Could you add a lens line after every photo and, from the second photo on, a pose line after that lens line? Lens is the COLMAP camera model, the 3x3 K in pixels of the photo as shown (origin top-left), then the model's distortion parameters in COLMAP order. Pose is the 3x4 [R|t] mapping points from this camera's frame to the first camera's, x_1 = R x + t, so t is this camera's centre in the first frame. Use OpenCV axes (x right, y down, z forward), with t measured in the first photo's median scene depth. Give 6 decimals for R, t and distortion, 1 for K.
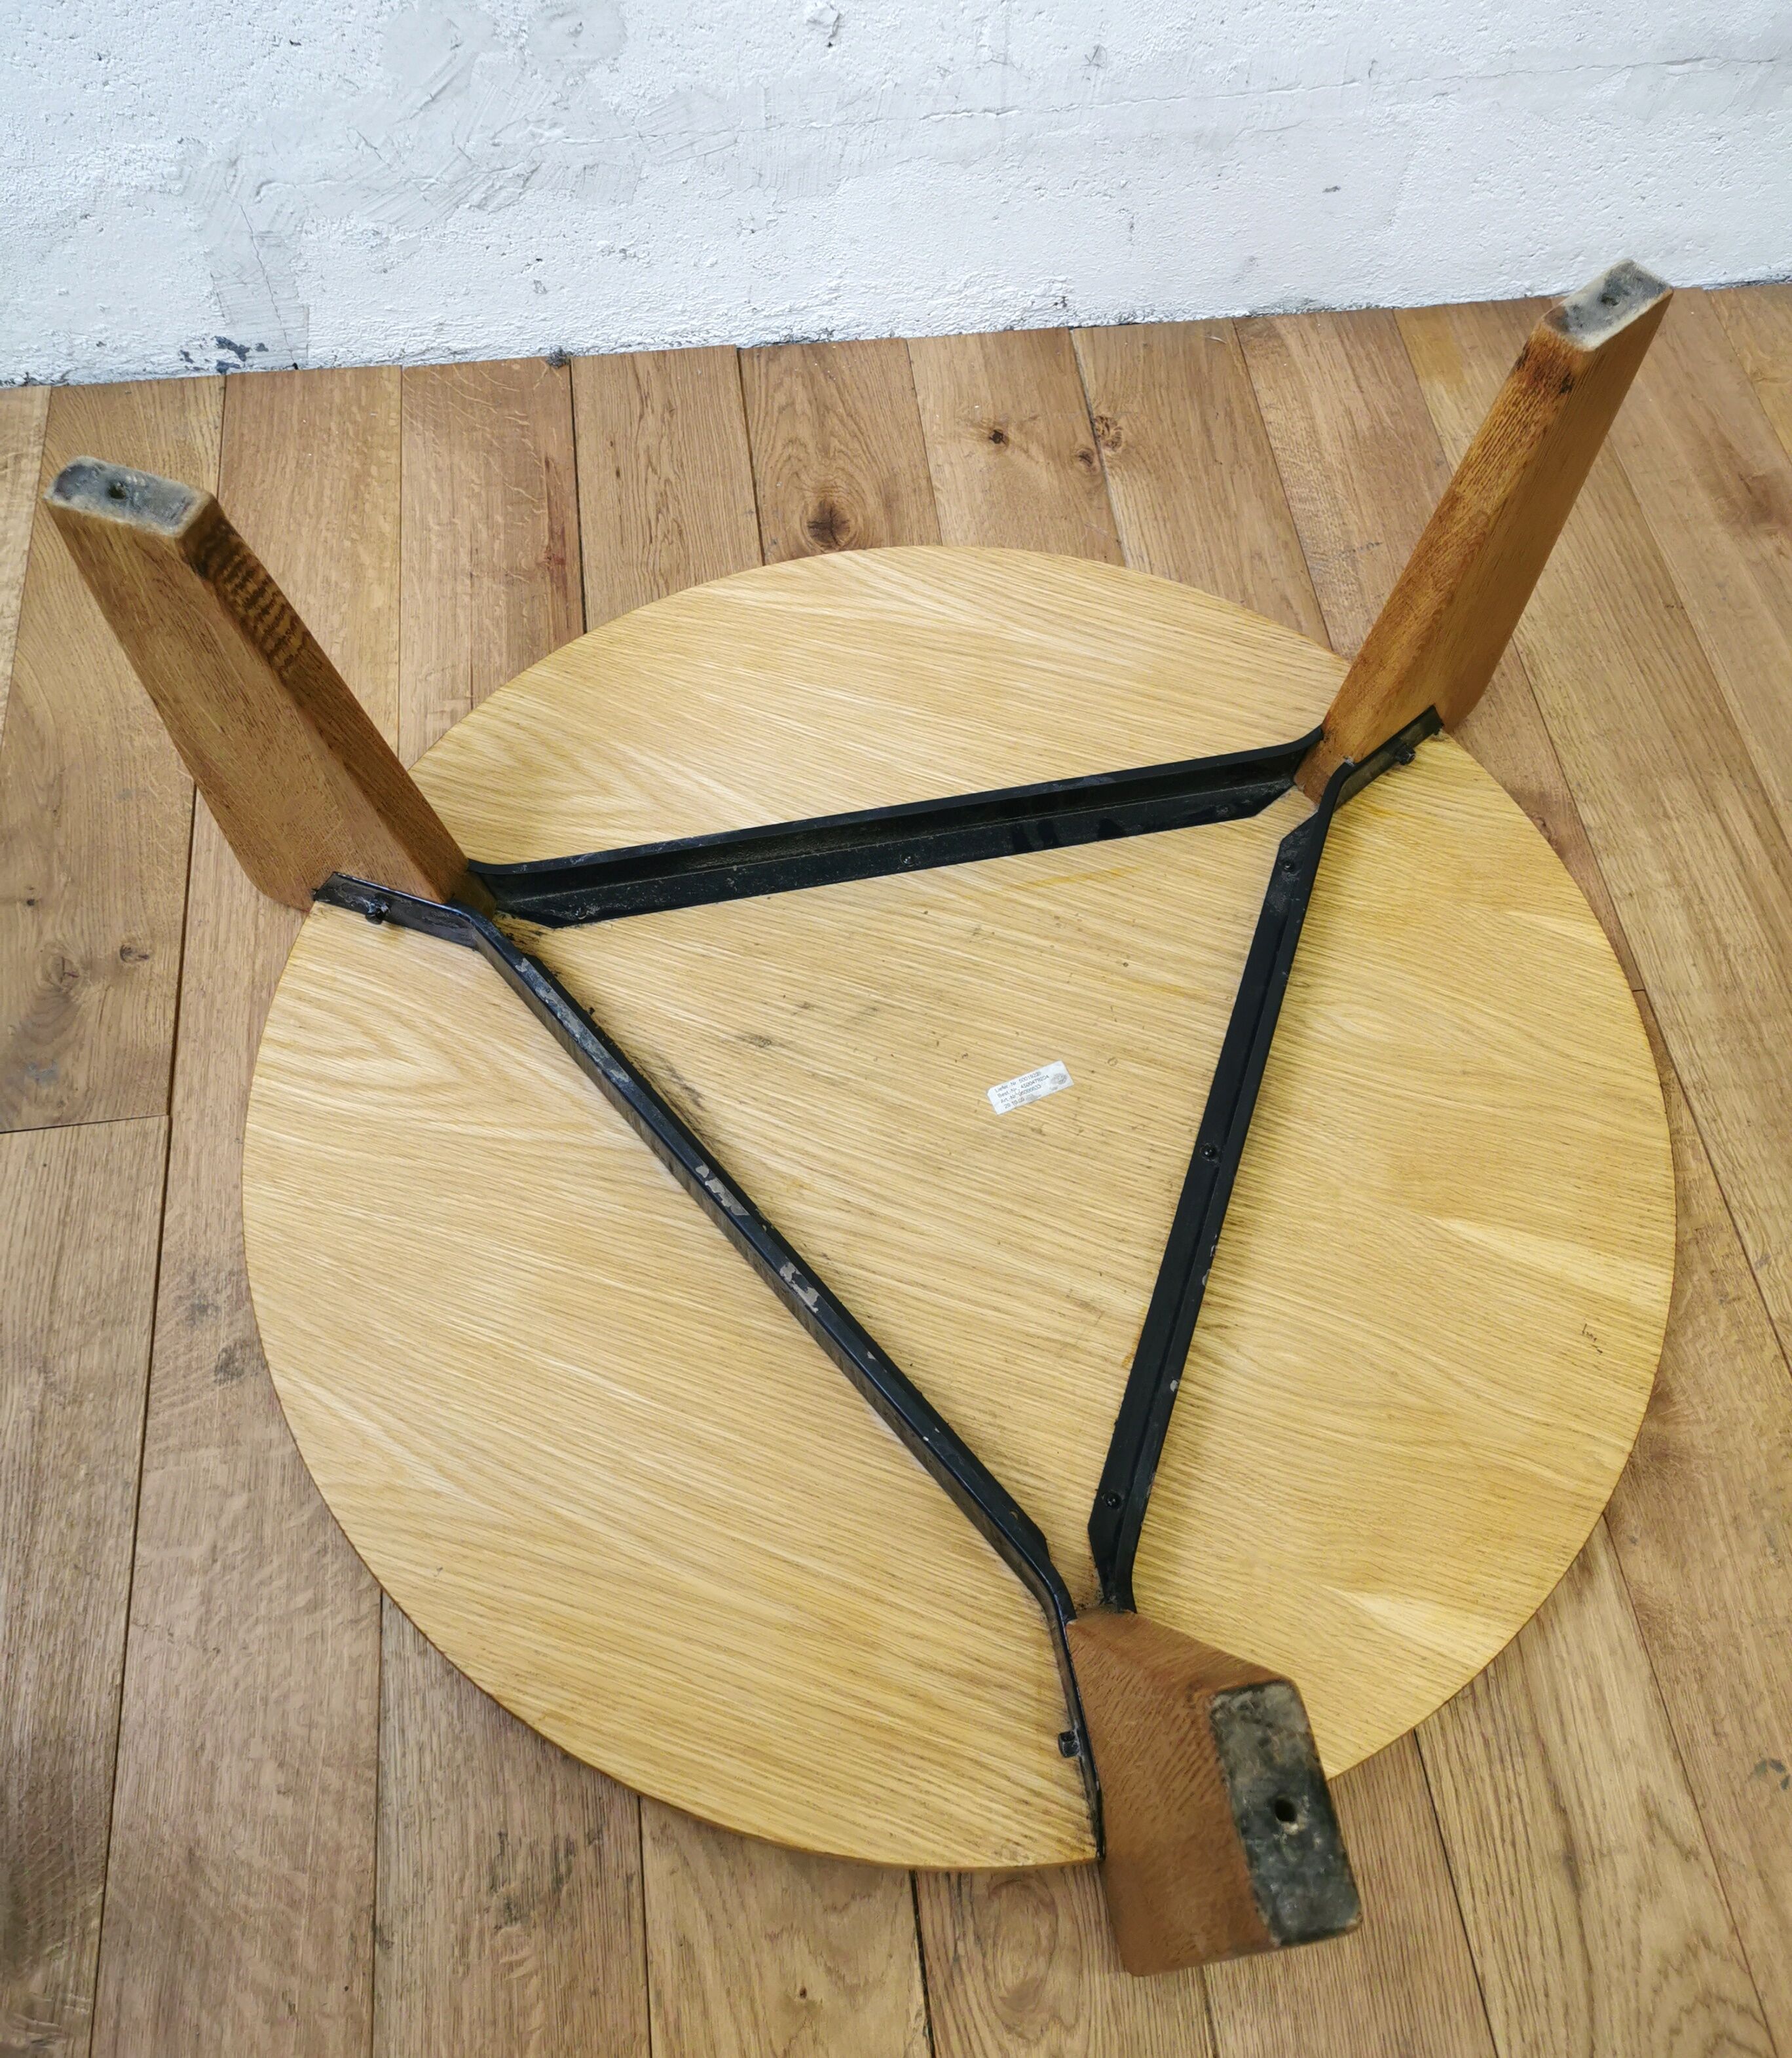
lens RADIAL K [[1823.8, 0, 904.3], [0, 1823.8, 932.1], [0, 0, 1]] dist [0.060527, -0.064153]
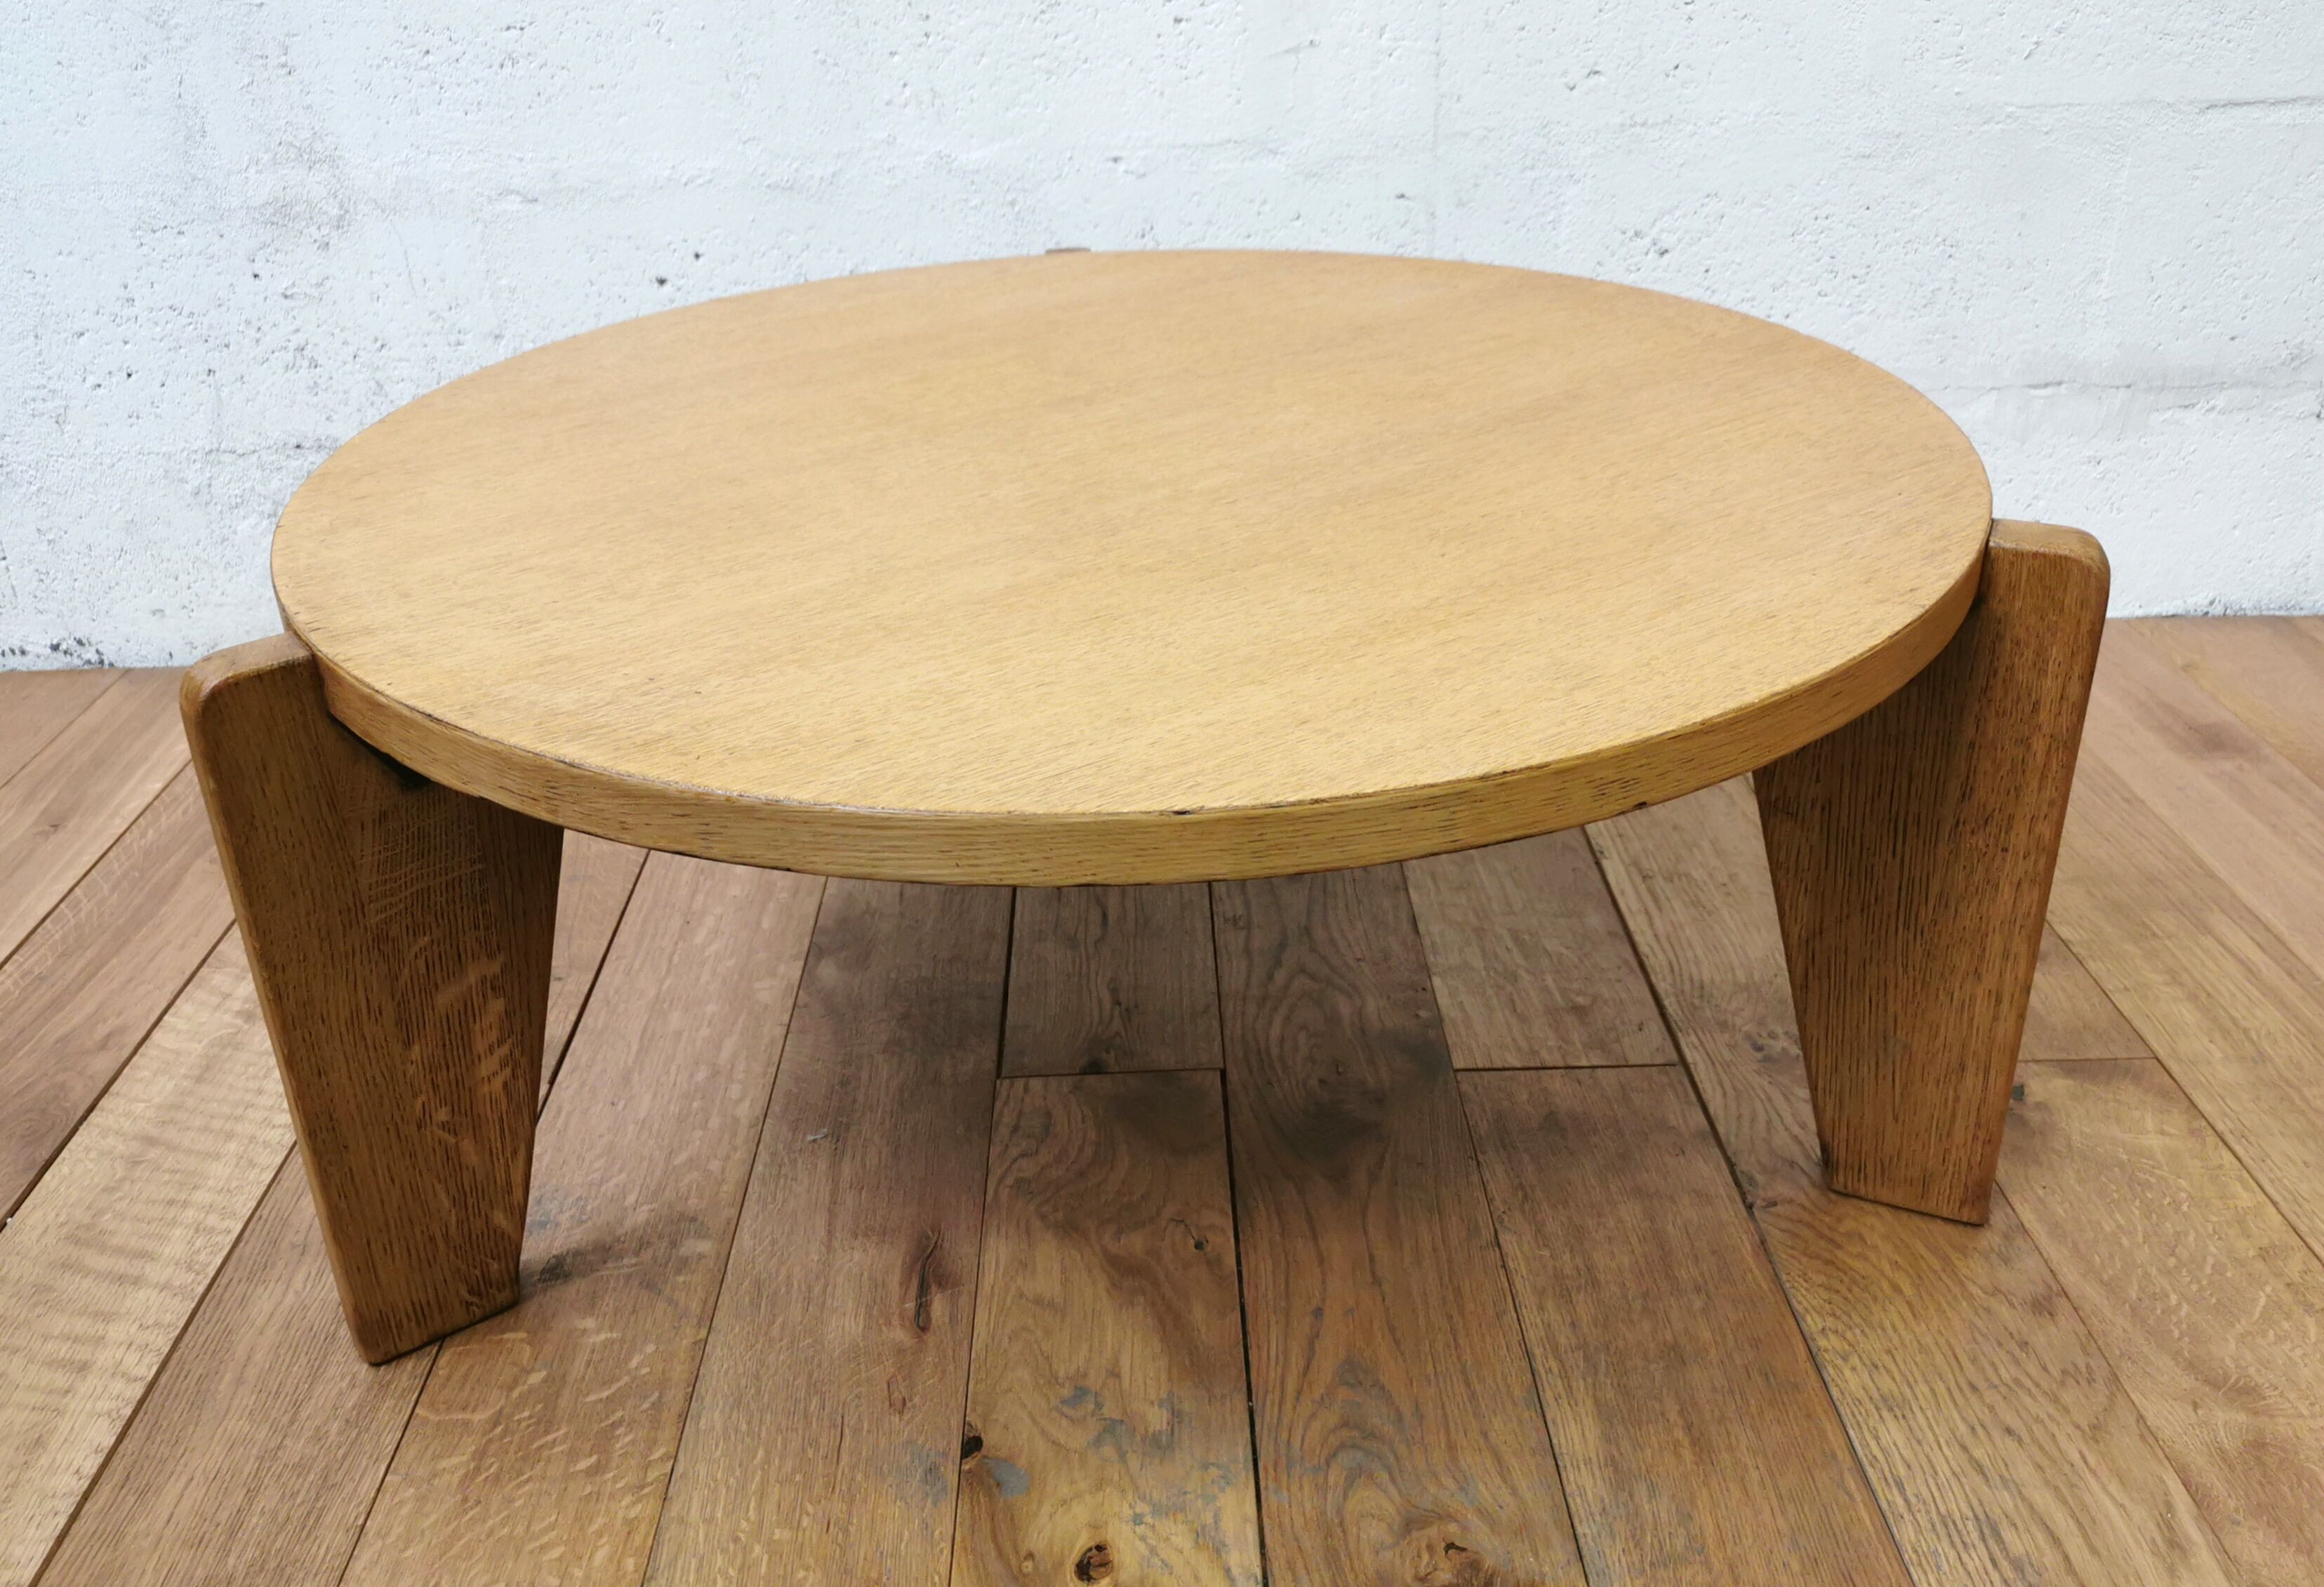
lens RADIAL K [[1991.4, 0, 1119.7], [0, 1991.4, 740.8], [0, 0, 1]] dist [0.037257, -0.026979]
pose [[0.991037, 0.009378, -0.133260, 0.035098], [-0.080916, 0.835864, -0.542939, 0.484217], [0.106296, 0.548856, 0.829131, 0.059345]]
